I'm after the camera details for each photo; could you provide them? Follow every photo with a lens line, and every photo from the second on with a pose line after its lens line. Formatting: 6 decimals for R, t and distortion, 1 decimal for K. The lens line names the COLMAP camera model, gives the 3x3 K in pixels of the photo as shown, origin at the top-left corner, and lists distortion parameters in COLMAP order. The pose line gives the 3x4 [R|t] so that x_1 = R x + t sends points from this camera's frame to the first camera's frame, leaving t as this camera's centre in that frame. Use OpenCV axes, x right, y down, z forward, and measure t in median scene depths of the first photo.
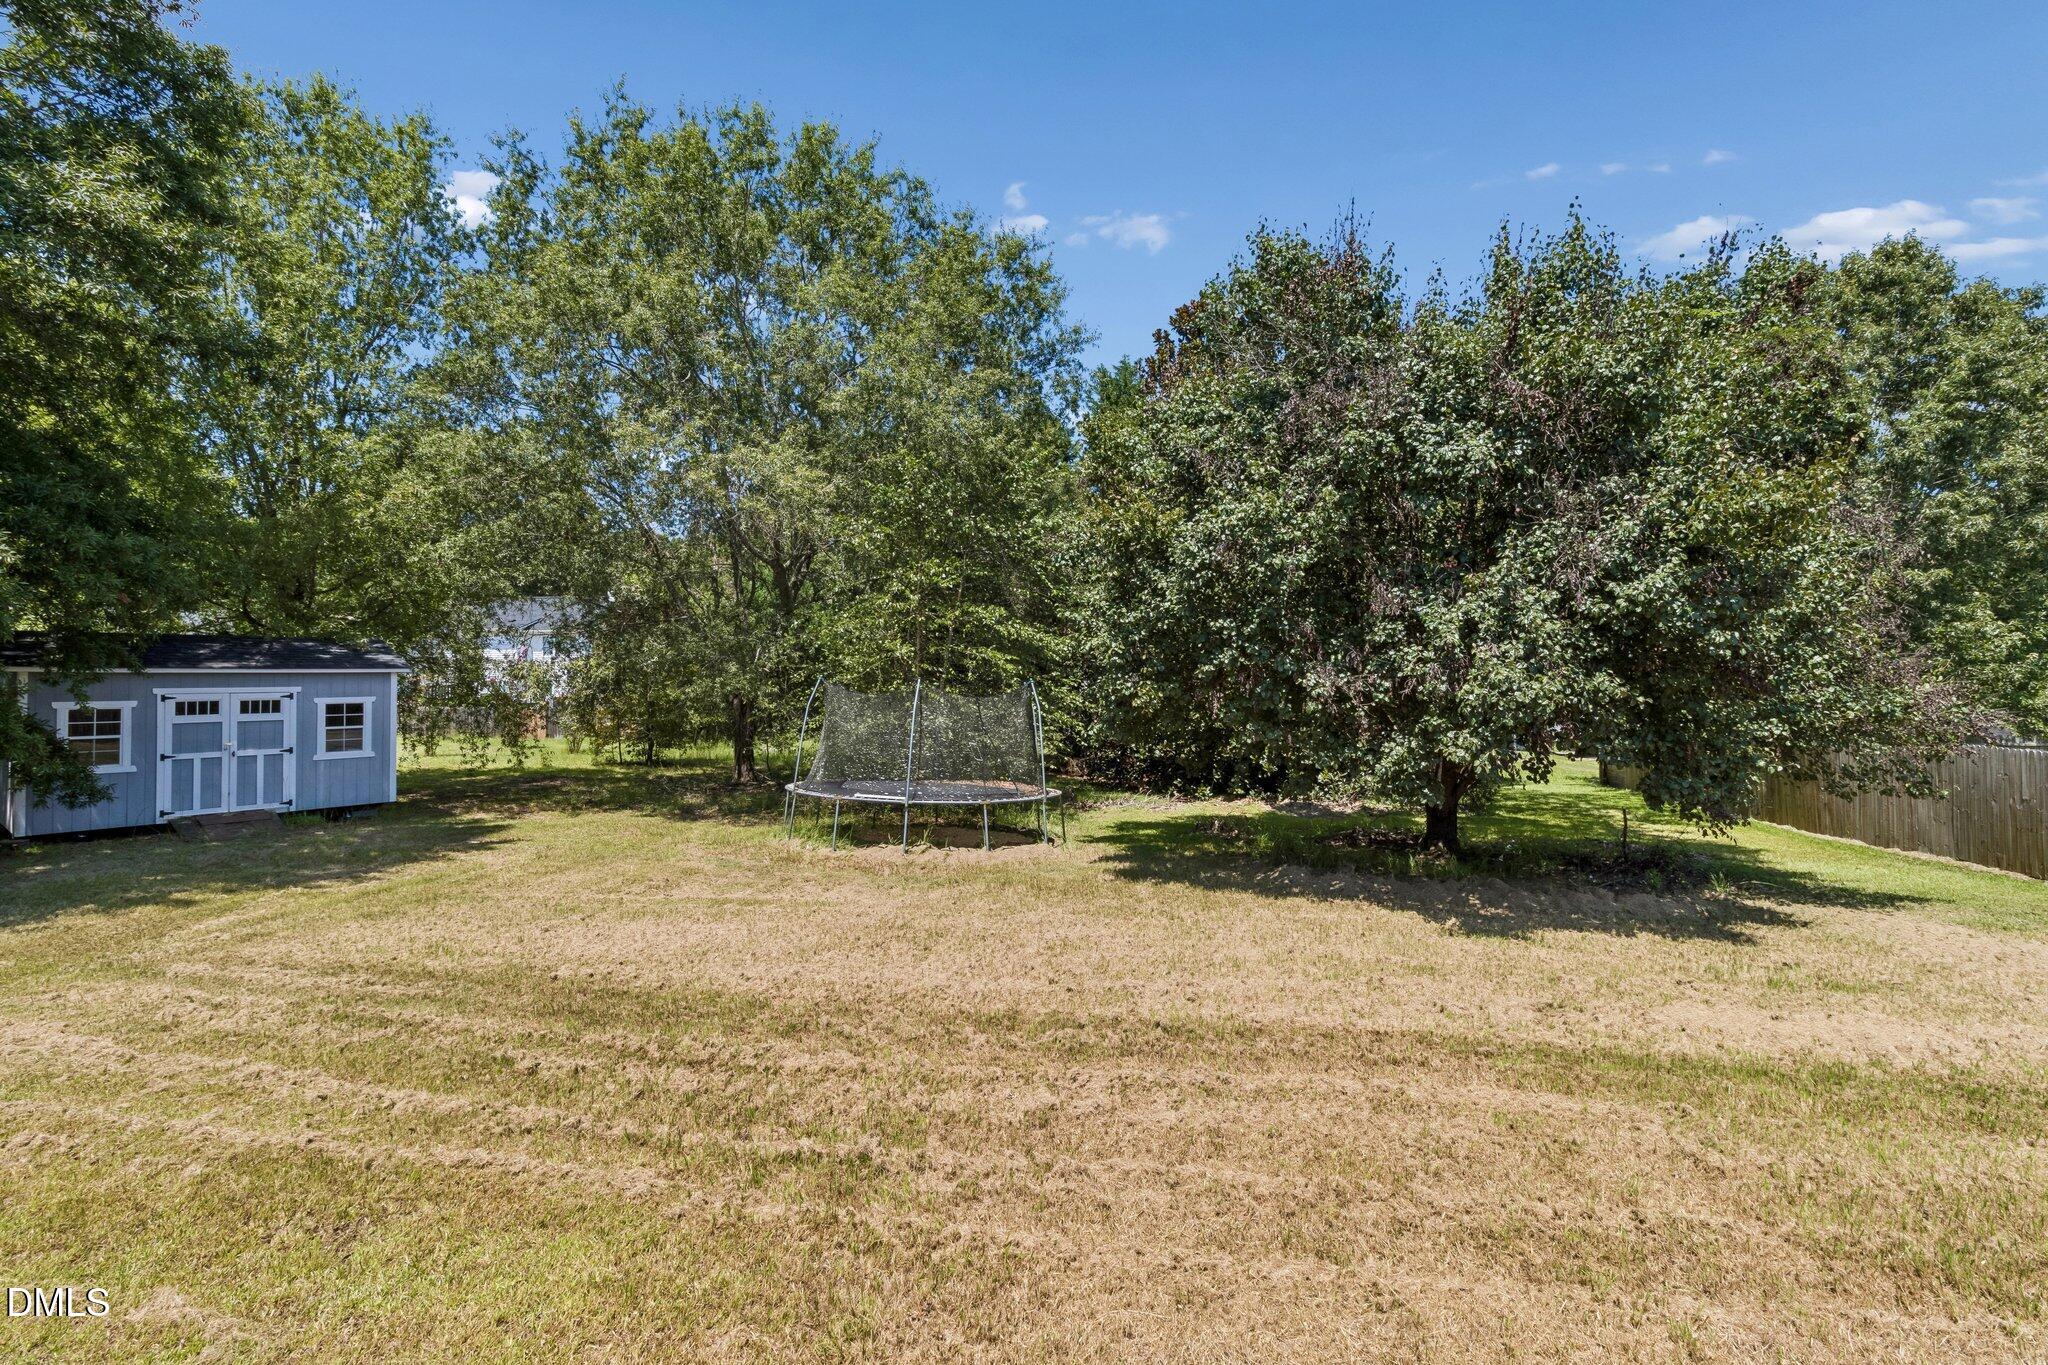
lens RADIAL K [[946.3, 0, 1028.4], [0, 946.3, 665.3], [0, 0, 1]] dist [0.004591, 0.000136]
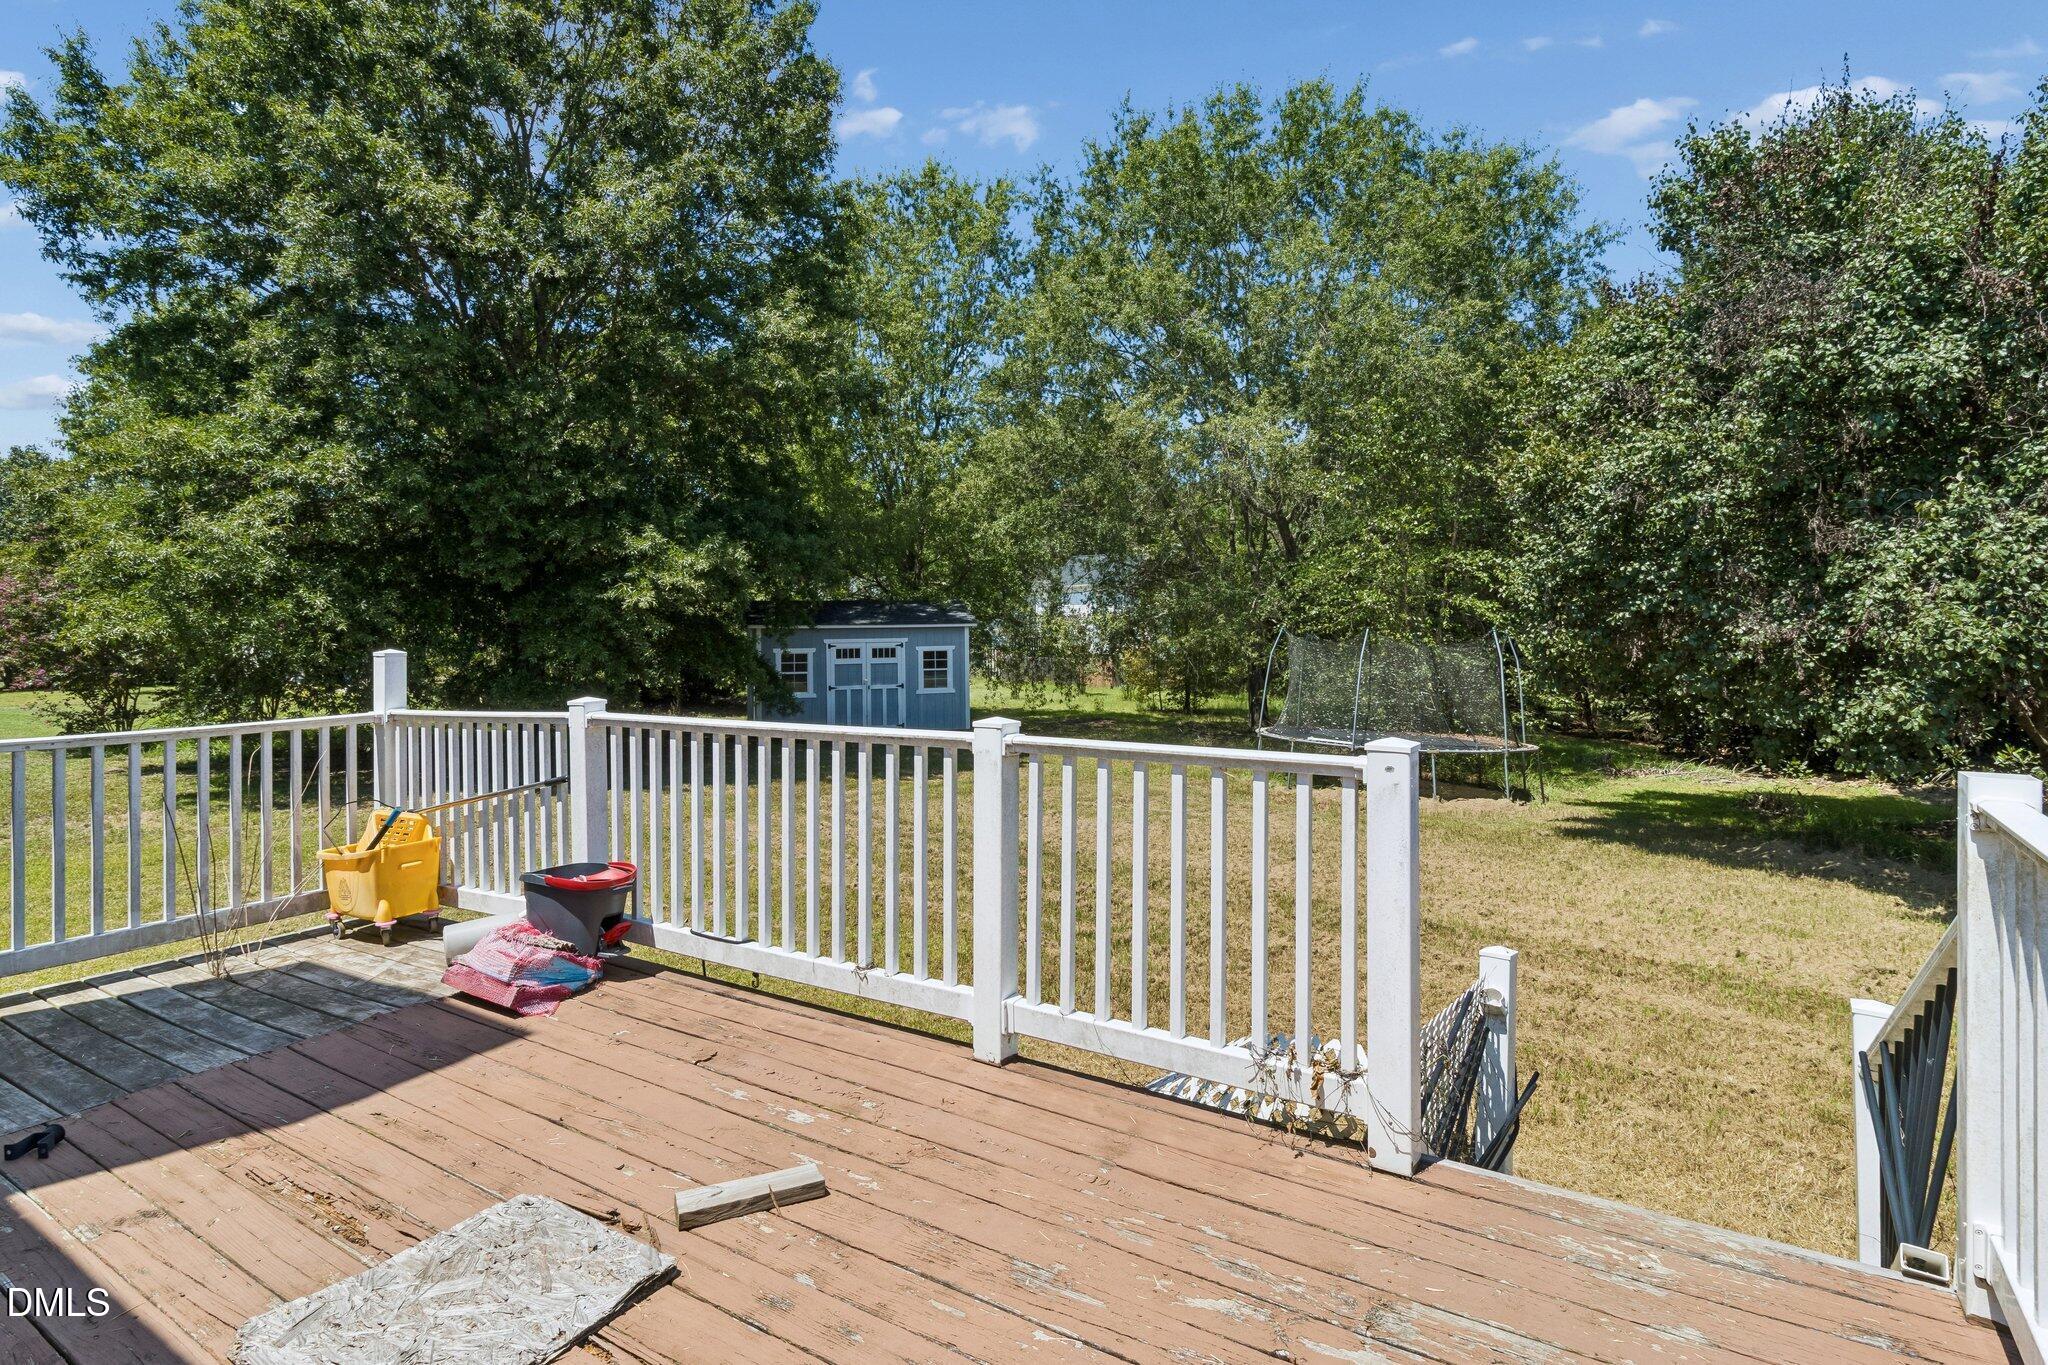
lens RADIAL K [[1008.8, 0, 1022.1], [0, 1008.8, 635.7], [0, 0, 1]] dist [-0.001395, -0.000032]
pose [[0.842990, -0.003243, -0.537919, 0.122248], [0.014143, 0.999770, 0.016137, -0.000742], [0.537743, -0.021211, 0.842842, -0.096425]]
